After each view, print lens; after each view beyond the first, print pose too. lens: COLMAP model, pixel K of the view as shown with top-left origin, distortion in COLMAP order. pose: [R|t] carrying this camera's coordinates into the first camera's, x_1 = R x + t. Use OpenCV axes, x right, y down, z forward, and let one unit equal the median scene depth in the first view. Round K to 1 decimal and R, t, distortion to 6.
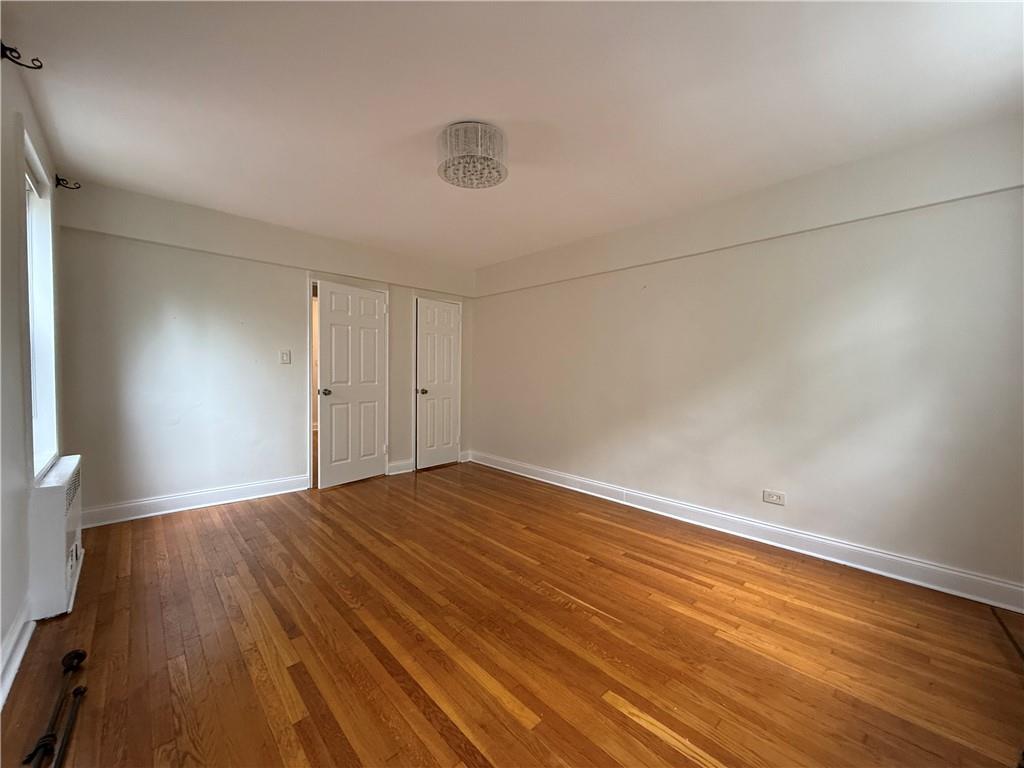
lens RADIAL K [[409.2, 0, 512.0], [0, 409.2, 384.0], [0, 0, 1]] dist [0.000215, -0.000115]
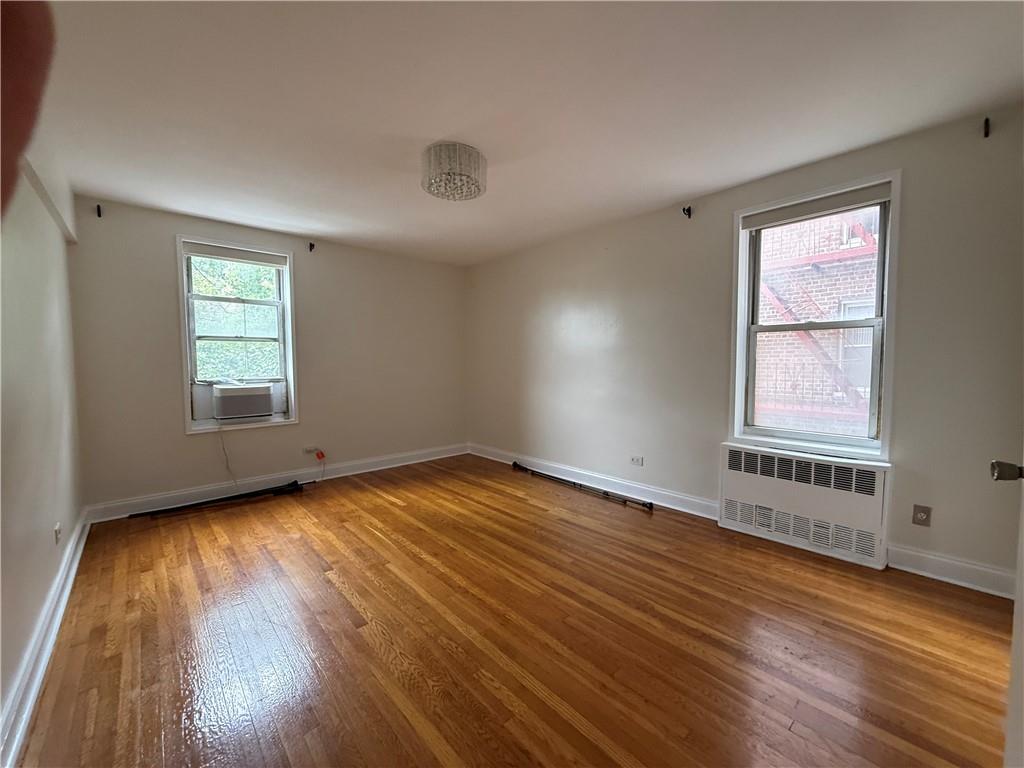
lens RADIAL K [[409.2, 0, 512.0], [0, 409.2, 384.0], [0, 0, 1]] dist [0.000215, -0.000115]
pose [[-0.999914, -0.003862, 0.012522, -0.266642], [-0.002775, 0.996317, 0.085705, -0.087514], [-0.012807, 0.085663, -0.996242, 2.116271]]
